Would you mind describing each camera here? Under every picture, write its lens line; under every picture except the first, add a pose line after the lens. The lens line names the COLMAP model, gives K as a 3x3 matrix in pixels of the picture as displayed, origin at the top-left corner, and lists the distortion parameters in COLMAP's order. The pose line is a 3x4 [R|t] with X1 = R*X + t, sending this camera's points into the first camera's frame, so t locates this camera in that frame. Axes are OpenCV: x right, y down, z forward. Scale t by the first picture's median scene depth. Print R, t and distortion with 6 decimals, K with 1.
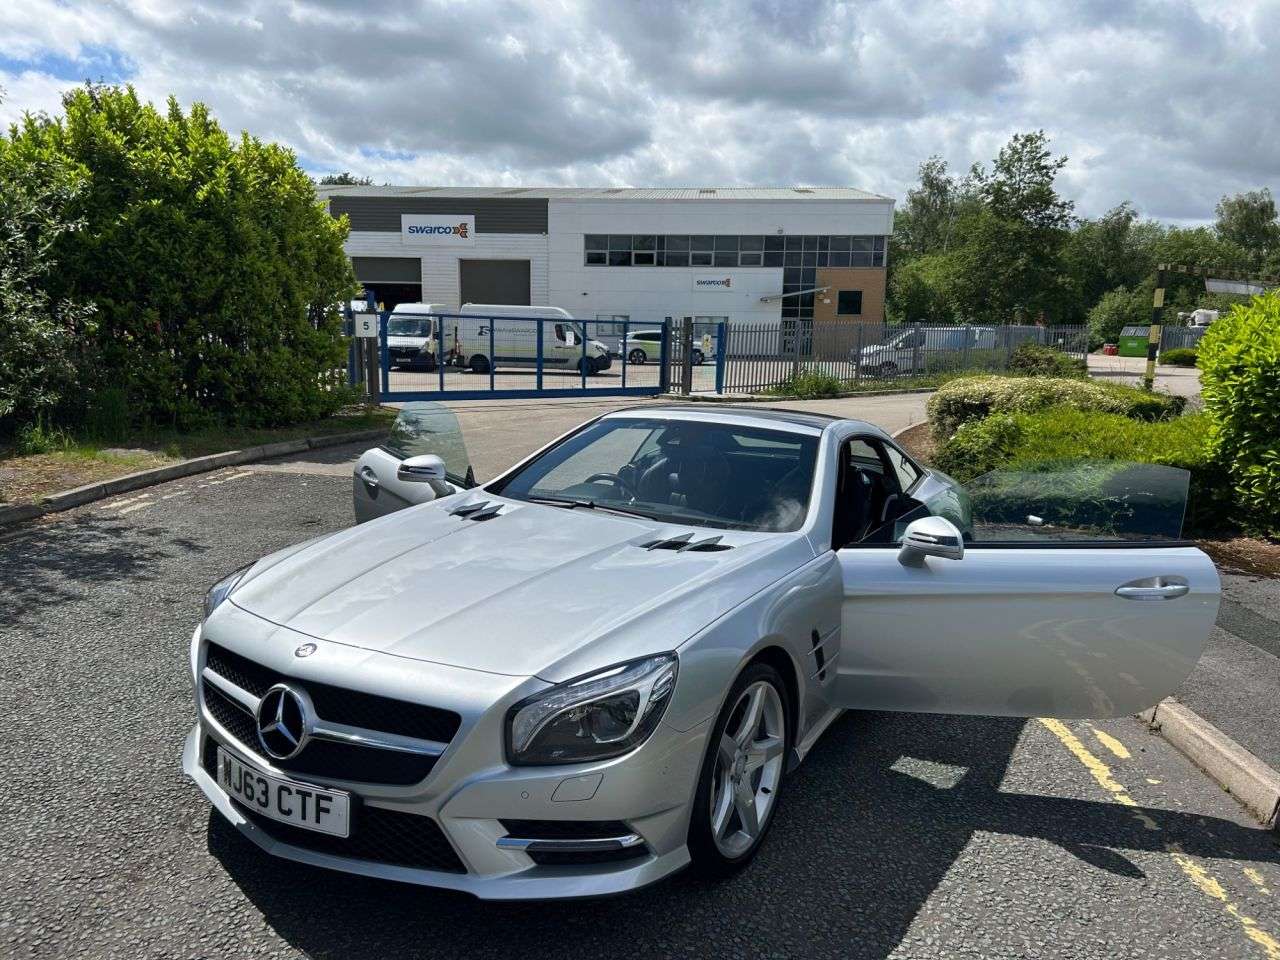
lens RADIAL K [[961.1, 0, 629.7], [0, 961.1, 490.1], [0, 0, 1]] dist [0.049451, -0.054973]
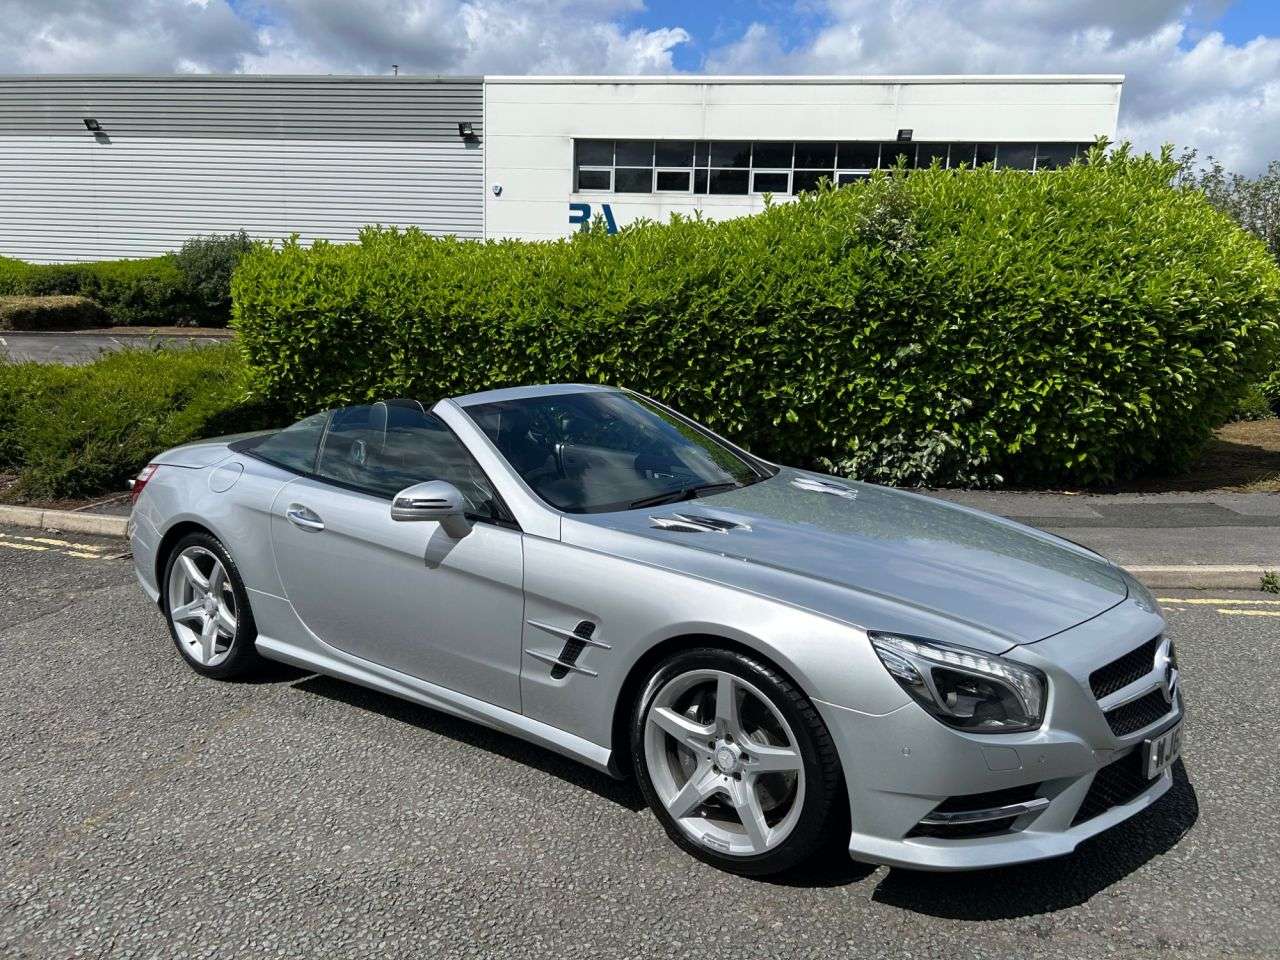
lens RADIAL K [[961.1, 0, 633.0], [0, 961.1, 492.4], [0, 0, 1]] dist [0.049451, -0.054973]
pose [[0.077542, -0.207466, 0.975164, -0.307686], [0.132331, 0.971597, 0.196185, -0.055059], [-0.988168, 0.113832, 0.102794, 0.311235]]
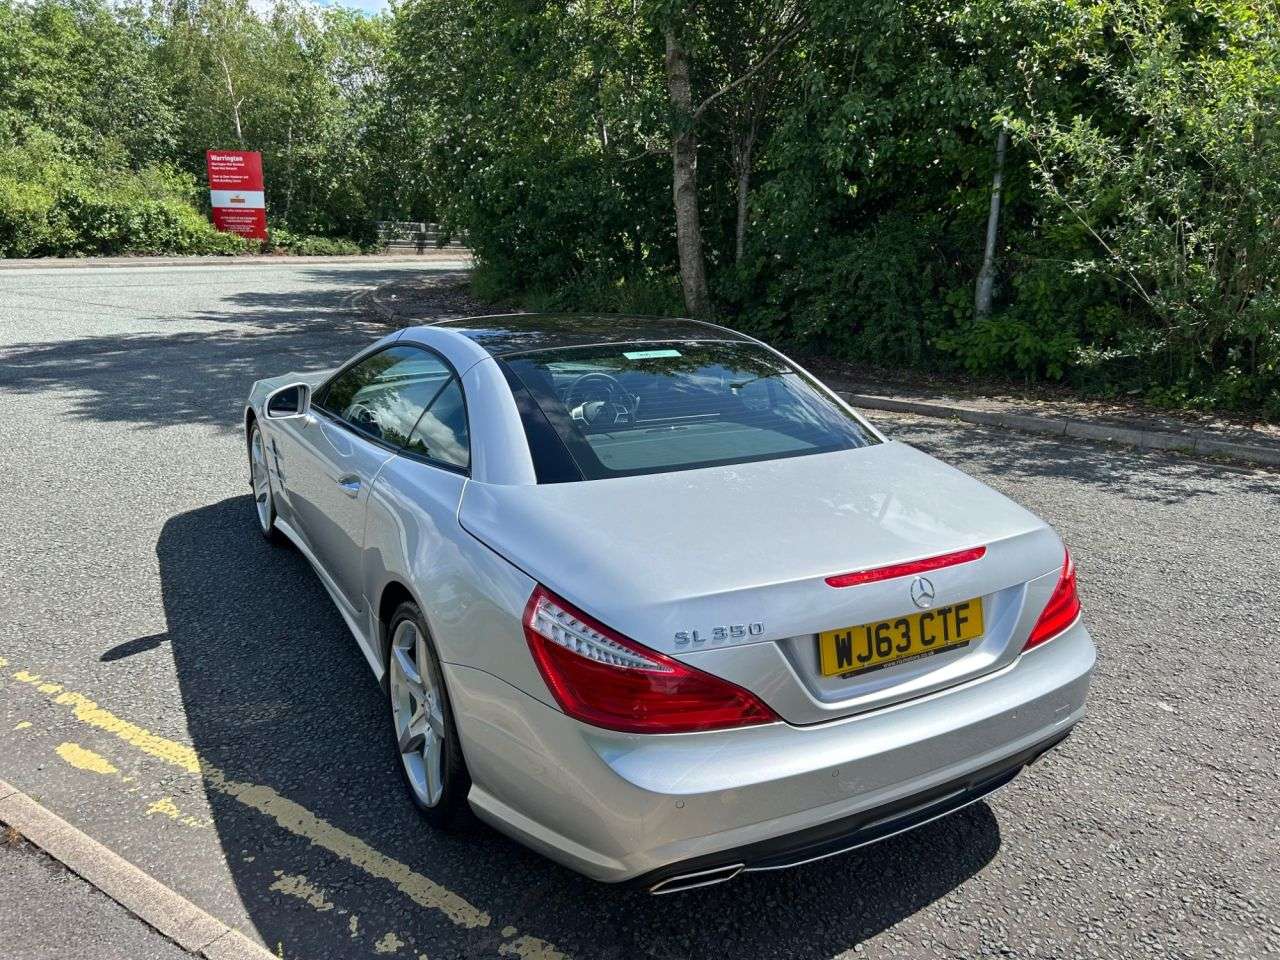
lens RADIAL K [[961.1, 0, 634.6], [0, 961.1, 492.1], [0, 0, 1]] dist [0.049451, -0.054973]
pose [[-0.483727, 0.188581, -0.854661, 0.304722], [-0.173826, 0.936358, 0.304990, -0.077614], [0.857783, 0.296094, -0.420162, 0.552311]]
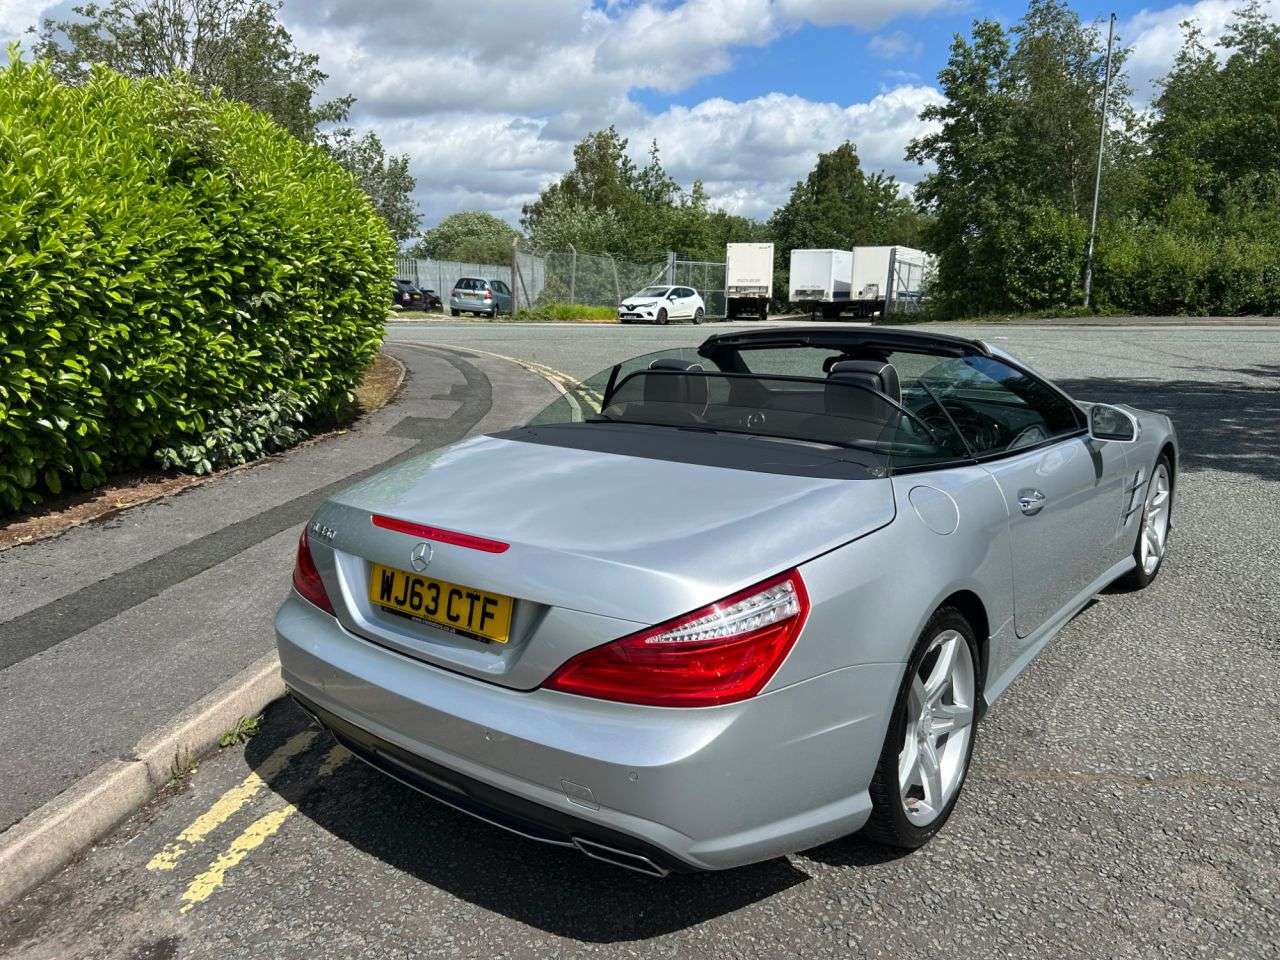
lens RADIAL K [[961.1, 0, 626.2], [0, 961.1, 488.6], [0, 0, 1]] dist [0.049451, -0.054973]
pose [[-0.990828, -0.050798, 0.125215, 0.058589], [-0.002444, 0.933233, 0.359263, -0.093661], [-0.135105, 0.355661, -0.924798, 0.694298]]
